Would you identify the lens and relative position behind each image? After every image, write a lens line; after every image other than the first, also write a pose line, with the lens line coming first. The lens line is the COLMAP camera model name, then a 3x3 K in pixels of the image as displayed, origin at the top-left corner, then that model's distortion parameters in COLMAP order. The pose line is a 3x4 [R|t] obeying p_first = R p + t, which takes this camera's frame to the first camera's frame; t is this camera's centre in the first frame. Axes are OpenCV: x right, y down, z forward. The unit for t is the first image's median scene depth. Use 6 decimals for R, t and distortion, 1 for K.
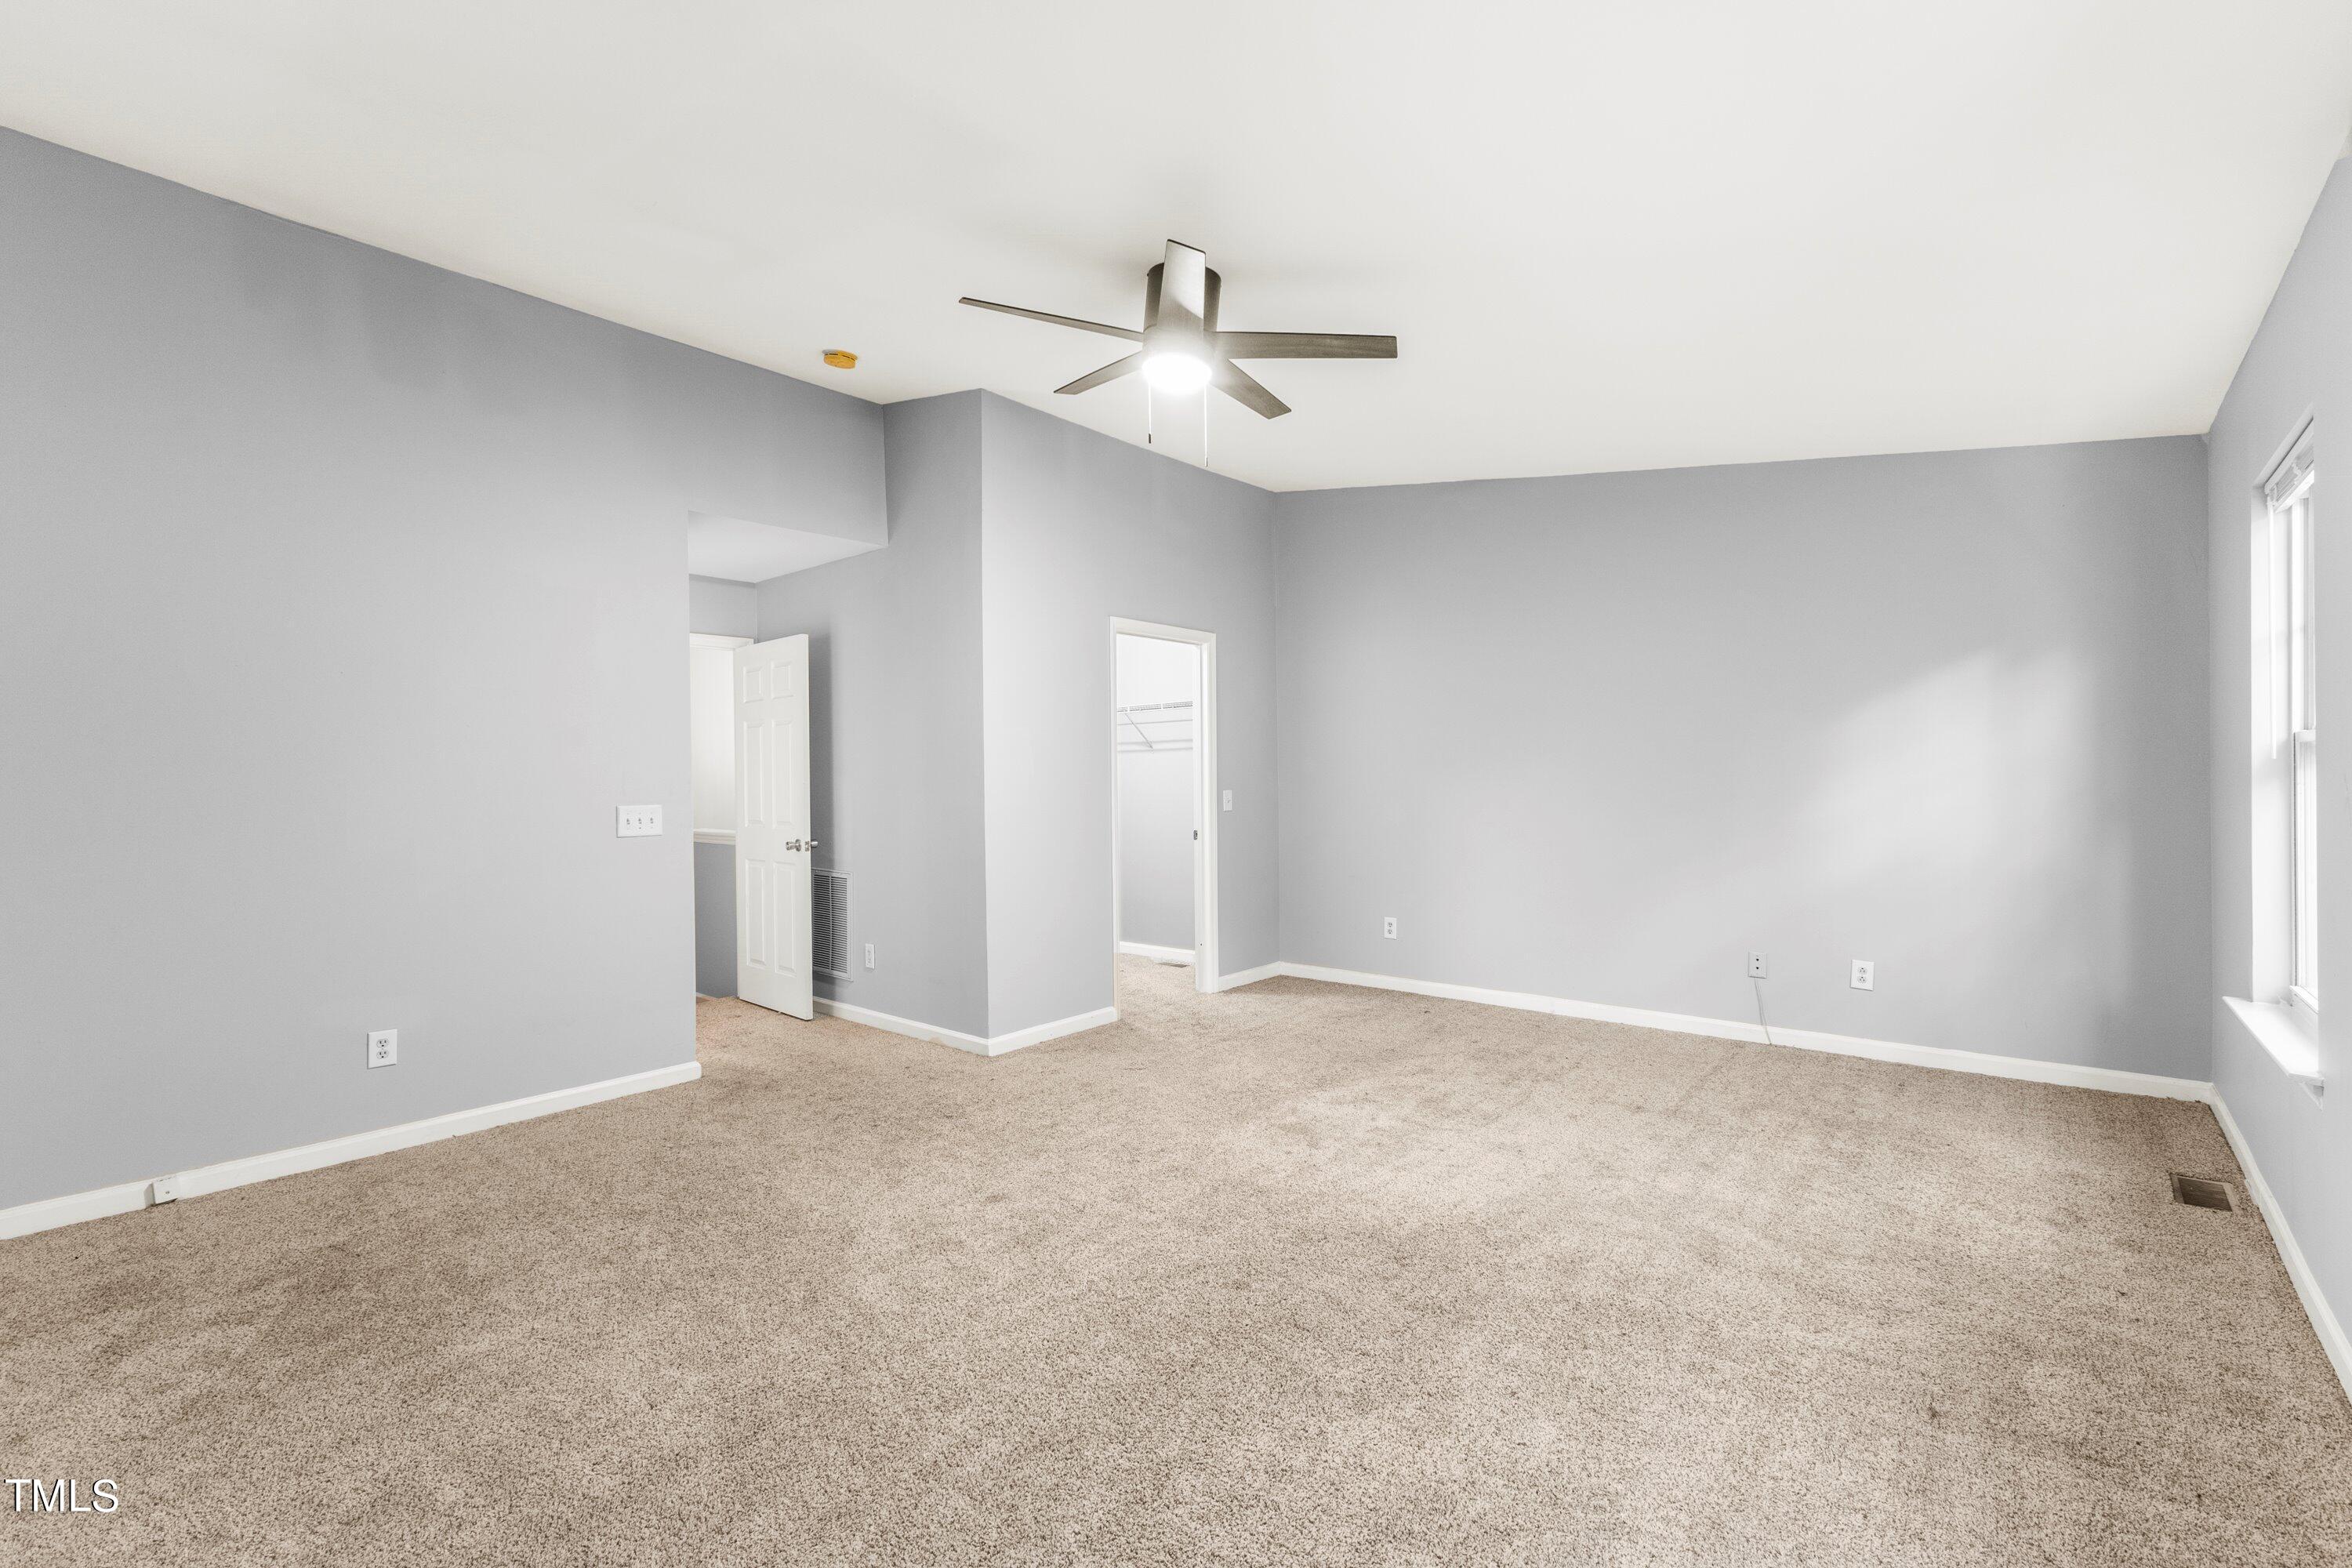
lens RADIAL K [[1019.3, 0, 1181.0], [0, 1019.3, 780.2], [0, 0, 1]] dist [0.001001, 0.000030]
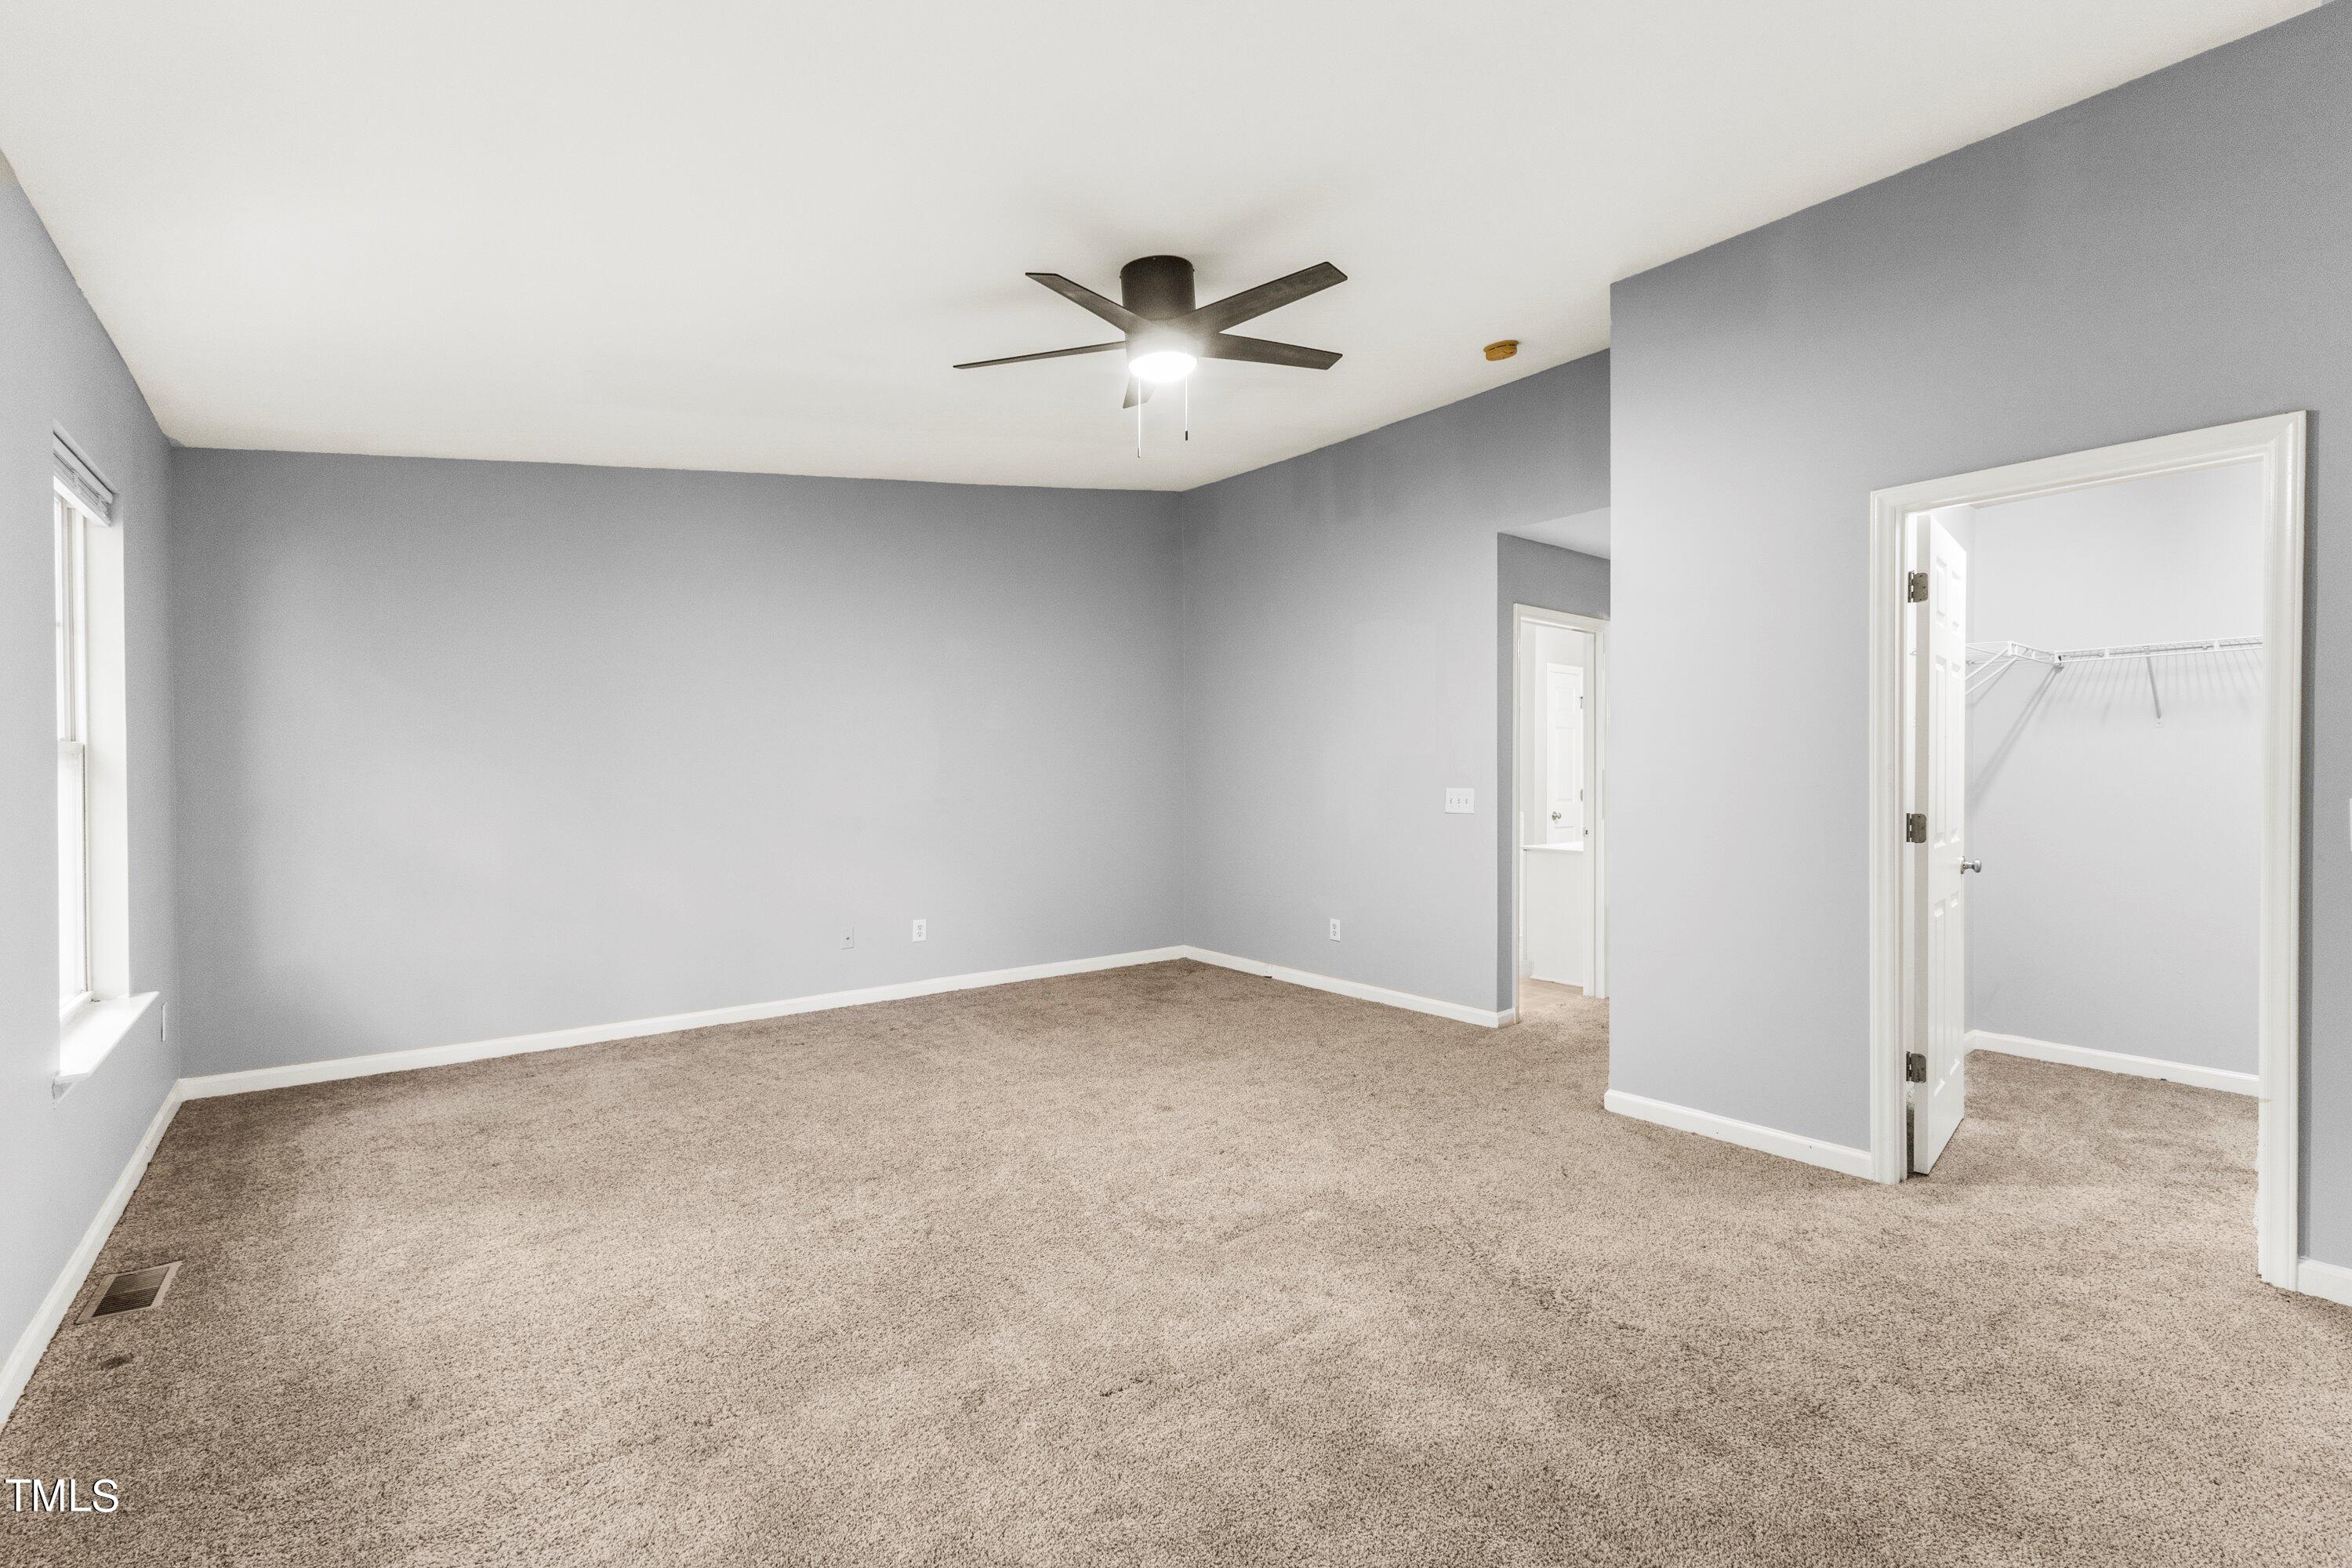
lens RADIAL K [[1019.3, 0, 1181.3], [0, 1019.3, 782.5], [0, 0, 1]] dist [0.001001, 0.000030]
pose [[-0.187053, 0.024152, -0.982053, 0.752576], [0.005140, 0.999708, 0.023607, -0.013478], [0.982336, -0.000632, -0.187122, 0.914215]]
